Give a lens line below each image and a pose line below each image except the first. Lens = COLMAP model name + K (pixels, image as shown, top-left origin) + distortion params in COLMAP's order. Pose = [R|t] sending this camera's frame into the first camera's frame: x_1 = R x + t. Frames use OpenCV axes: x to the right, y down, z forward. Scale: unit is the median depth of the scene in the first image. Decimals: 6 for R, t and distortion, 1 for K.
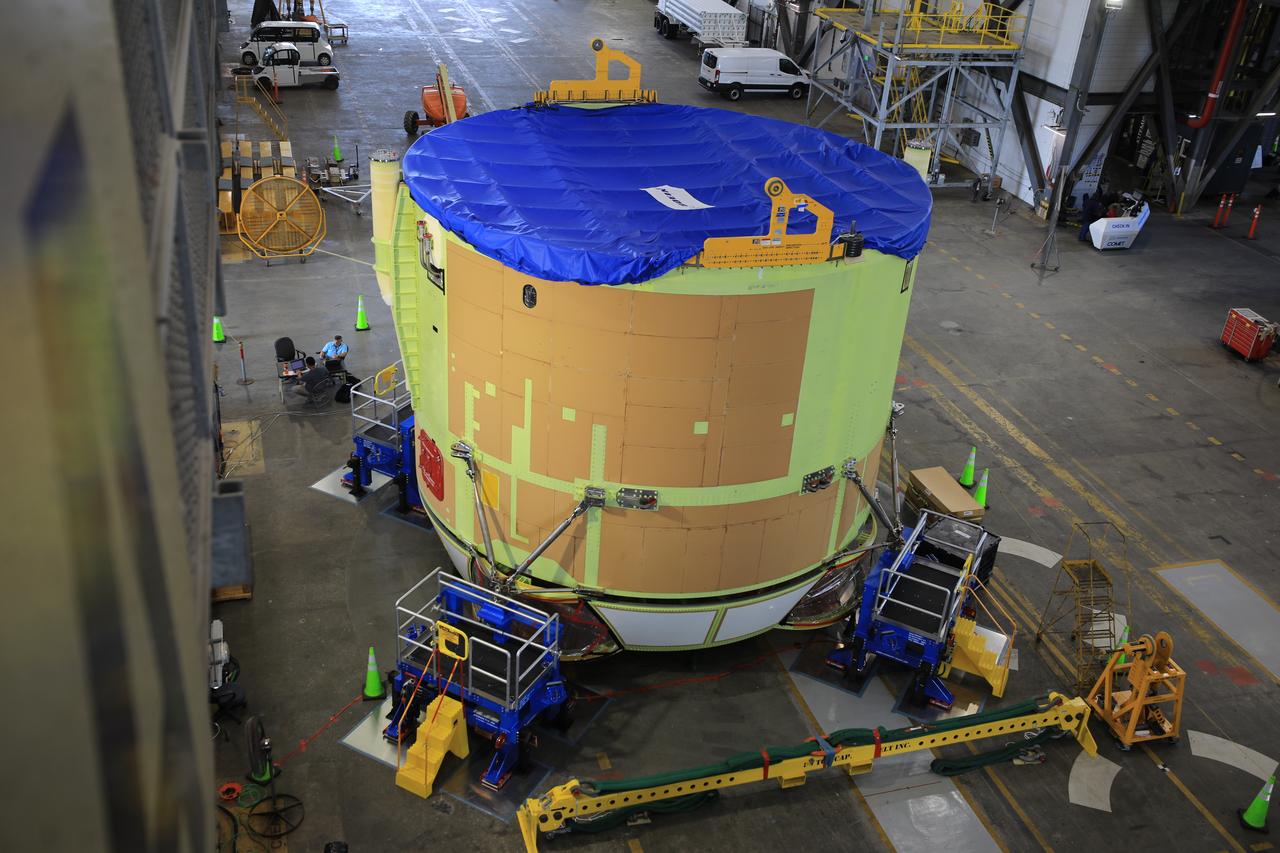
lens RADIAL K [[1190.9, 0, 638.4], [0, 1190.9, 428.6], [0, 0, 1]] dist [0.041301, 0.000000]
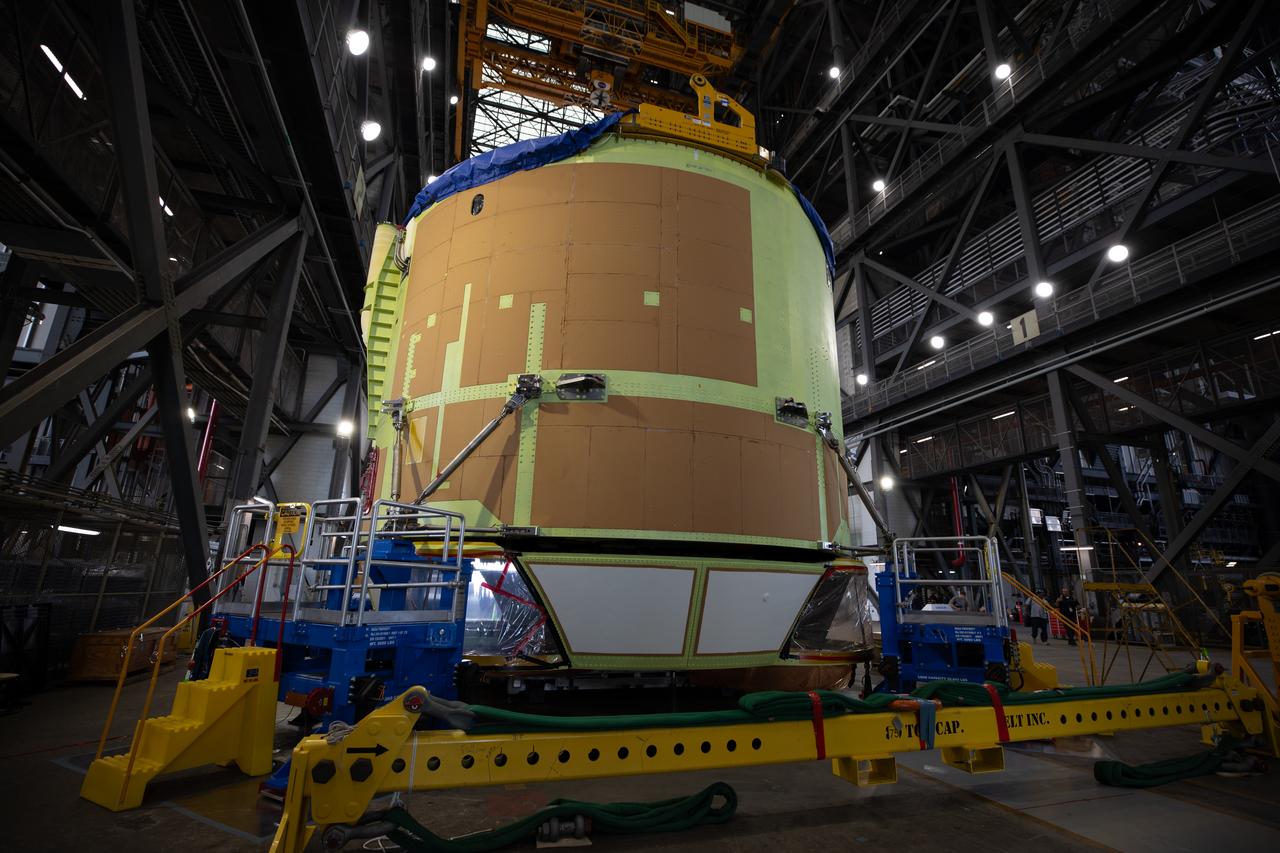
lens RADIAL K [[582.2, 0, 639.7], [0, 582.2, 425.7], [0, 0, 1]] dist [-0.024447, 0.001401]
pose [[0.998976, -0.037849, 0.024796, 0.026167], [0.044430, 0.716741, -0.695922, 0.331580], [0.008568, 0.696311, 0.717689, 0.670101]]
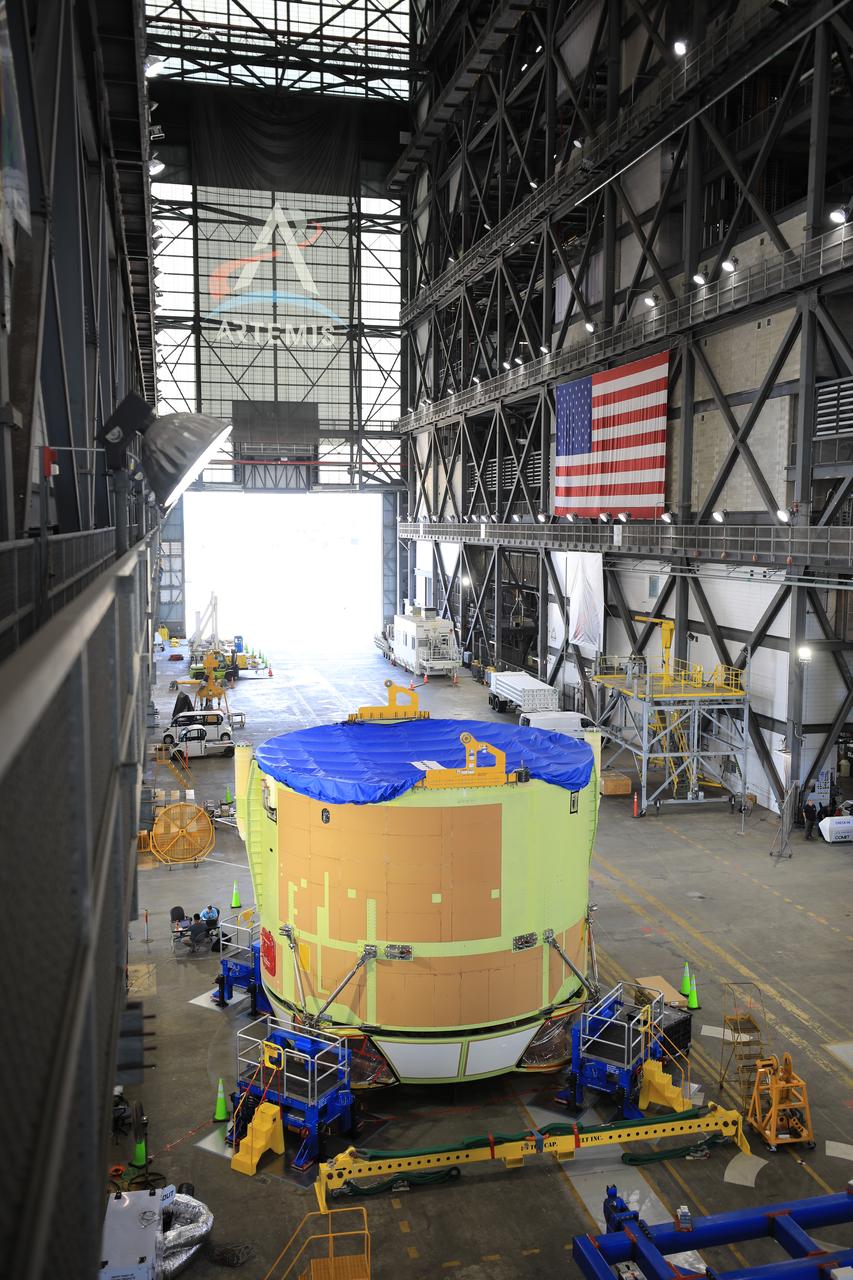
lens RADIAL K [[1135.3, 0, 427.3], [0, 1135.3, 637.1], [0, 0, 1]] dist [0.035955, 0.014682]
pose [[0.995771, -0.055380, -0.073302, 0.148886], [0.022055, 0.918655, -0.394445, 0.239505], [0.089184, 0.391160, 0.915991, -0.426589]]
